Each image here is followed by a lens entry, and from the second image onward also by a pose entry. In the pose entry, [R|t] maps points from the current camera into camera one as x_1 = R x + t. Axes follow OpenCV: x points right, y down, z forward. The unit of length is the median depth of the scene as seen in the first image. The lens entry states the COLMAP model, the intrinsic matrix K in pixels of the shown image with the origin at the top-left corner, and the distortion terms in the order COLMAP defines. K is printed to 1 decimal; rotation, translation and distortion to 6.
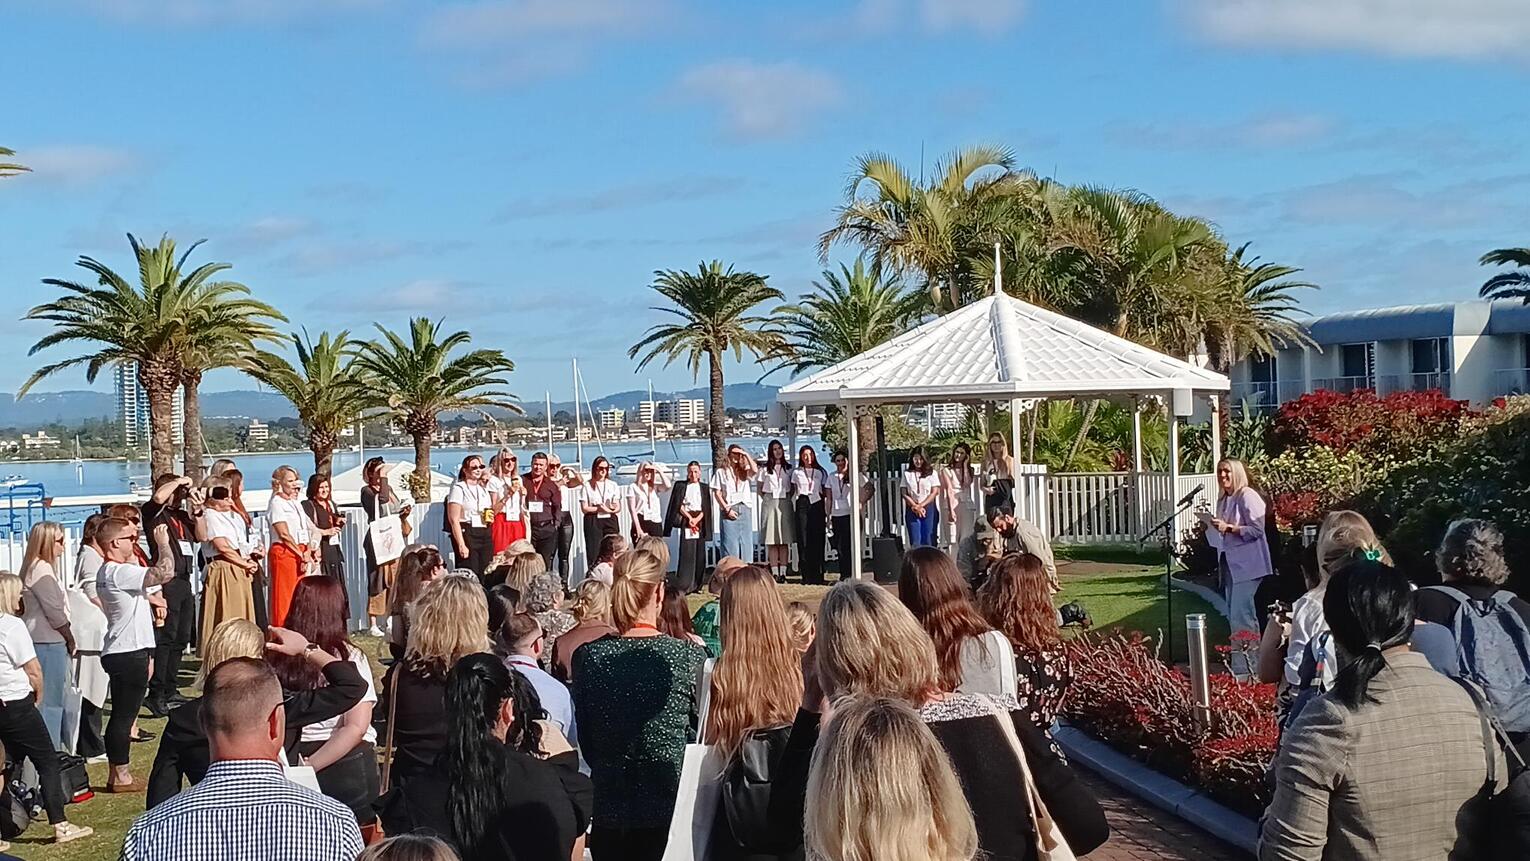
lens RADIAL K [[2331.3, 0, 685.1], [0, 2331.3, 421.9], [0, 0, 1]] dist [0.044446, 0.000000]
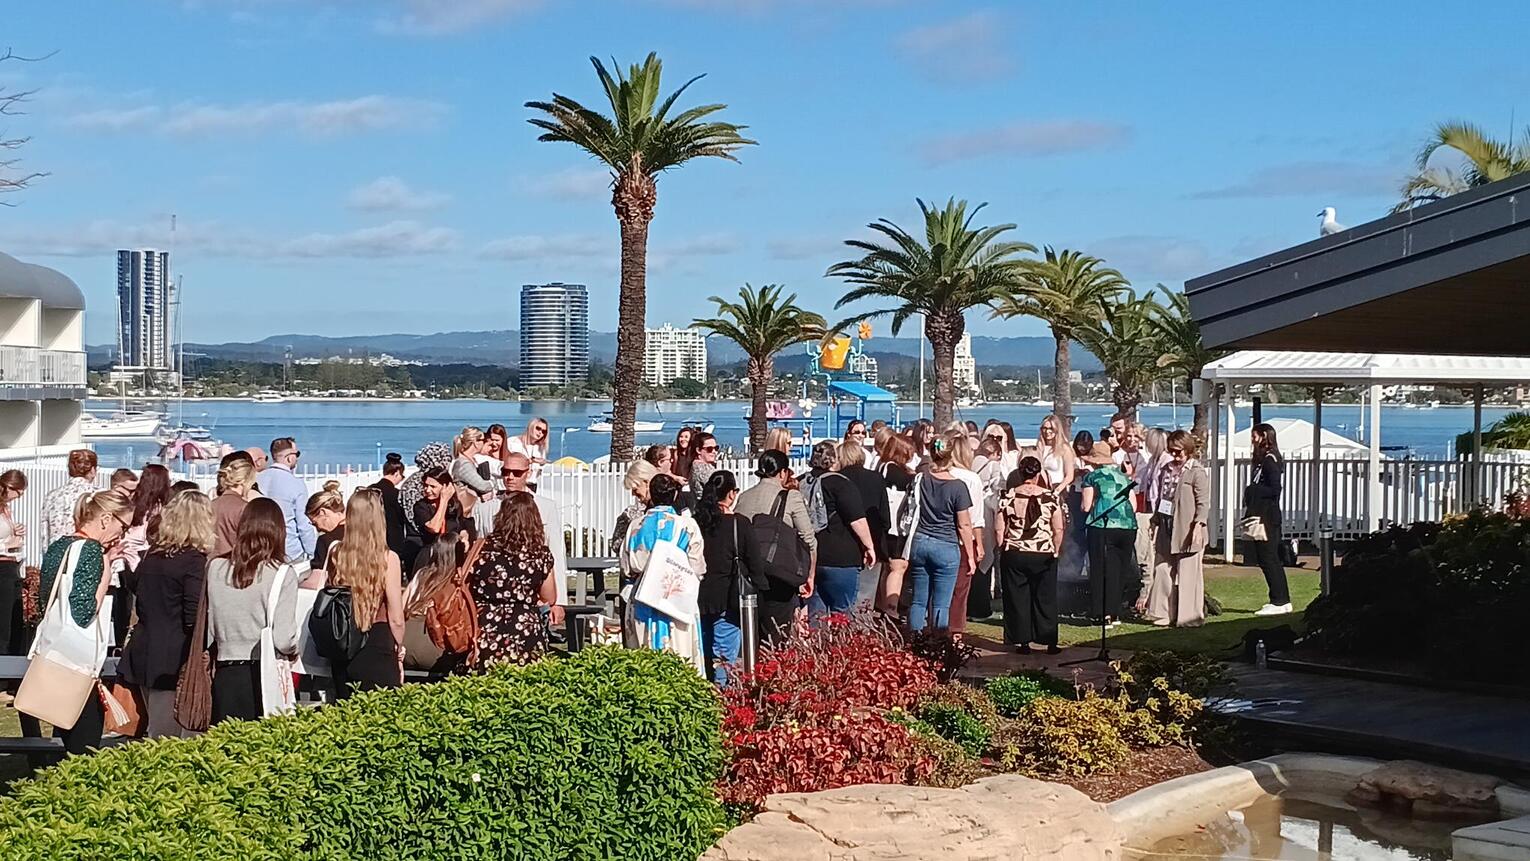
lens RADIAL K [[2331.3, 0, 758.1], [0, 2331.3, 427.9], [0, 0, 1]] dist [0.044446, 0.000000]
pose [[0.888667, 0.046621, -0.456177, 0.190953], [-0.034755, 0.998805, 0.034371, -0.008799], [0.457234, -0.014690, 0.889225, 0.008015]]
